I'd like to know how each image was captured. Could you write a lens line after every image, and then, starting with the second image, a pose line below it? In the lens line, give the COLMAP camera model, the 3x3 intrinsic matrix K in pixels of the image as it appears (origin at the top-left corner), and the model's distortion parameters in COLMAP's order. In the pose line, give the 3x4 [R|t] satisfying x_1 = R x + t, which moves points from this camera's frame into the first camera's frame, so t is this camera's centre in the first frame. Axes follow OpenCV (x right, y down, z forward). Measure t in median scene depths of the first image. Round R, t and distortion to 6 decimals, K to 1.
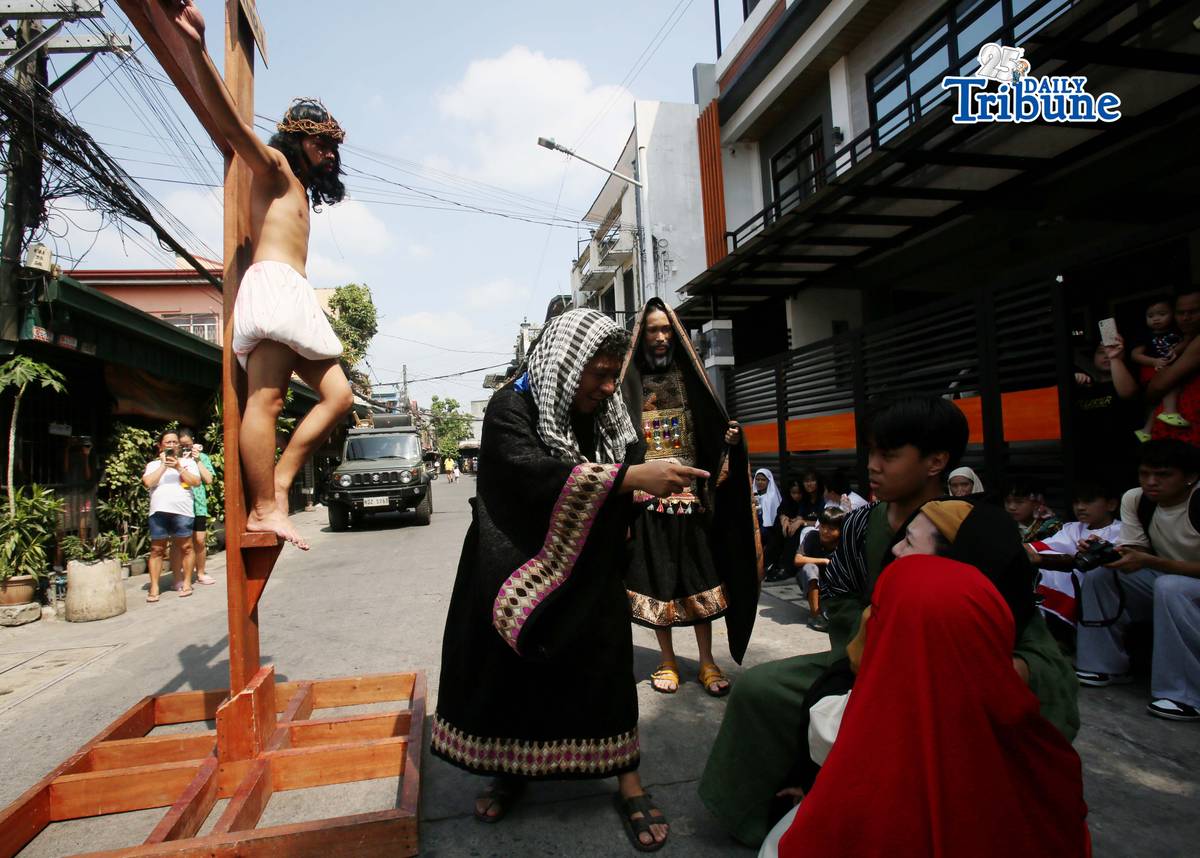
lens RADIAL K [[615.4, 0, 584.2], [0, 615.4, 450.5], [0, 0, 1]] dist [-0.076629, 0.031053]
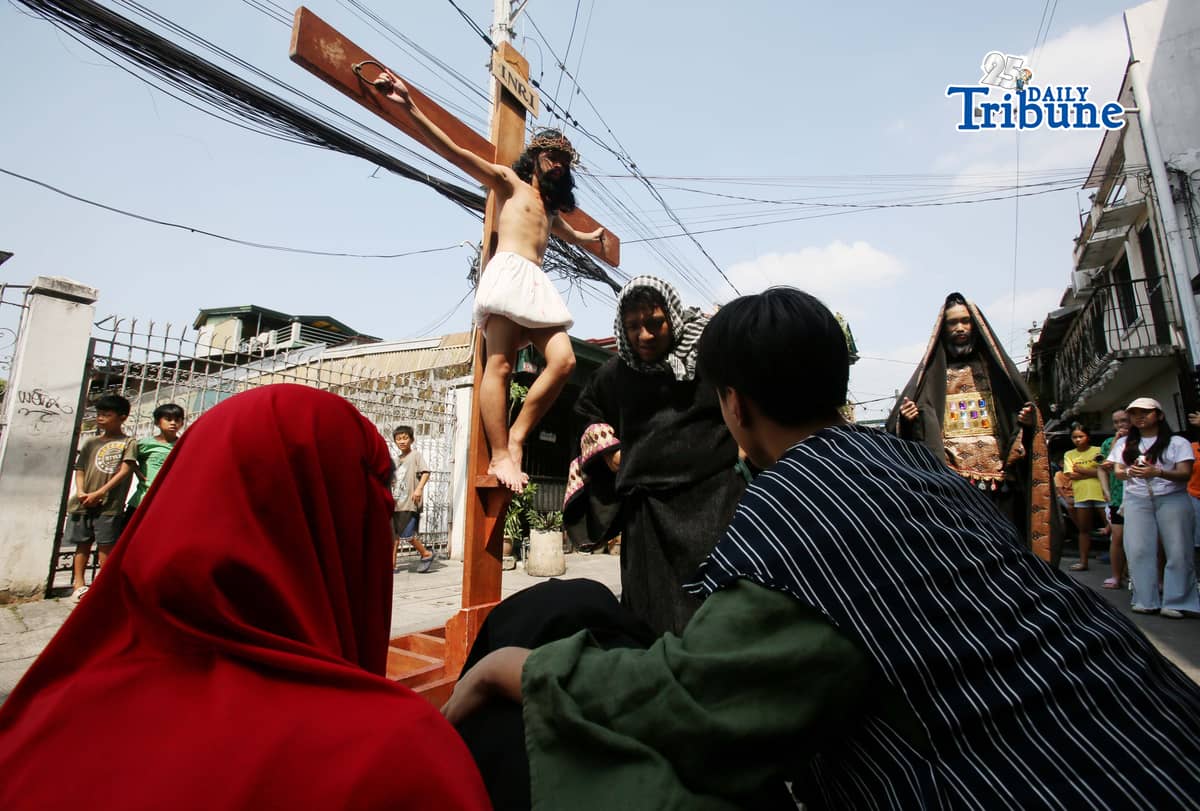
lens RADIAL K [[578.8, 0, 601.1], [0, 578.8, 393.3], [0, 0, 1]] dist [-0.072729, 0.028480]
pose [[0.684368, -0.086897, -0.723940, 0.211677], [-0.028554, 0.988917, -0.145697, 0.064426], [0.728577, 0.120382, 0.674302, 0.180261]]
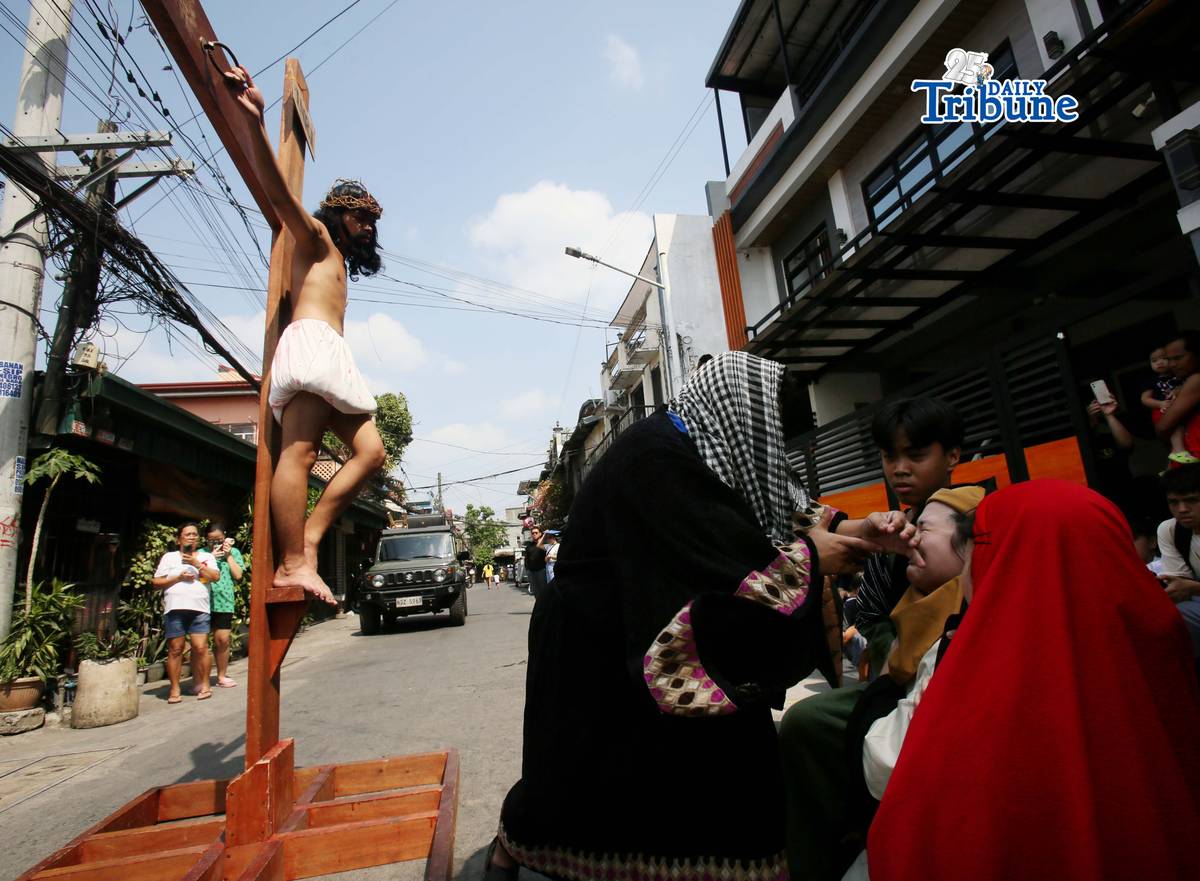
lens RADIAL K [[610.7, 0, 628.6], [0, 610.7, 443.2], [0, 0, 1]] dist [-0.073983, 0.026272]
pose [[0.999001, -0.039805, 0.020312, 0.000242], [0.042867, 0.982002, -0.183941, 0.051714], [-0.012625, 0.184628, 0.982727, 0.005159]]
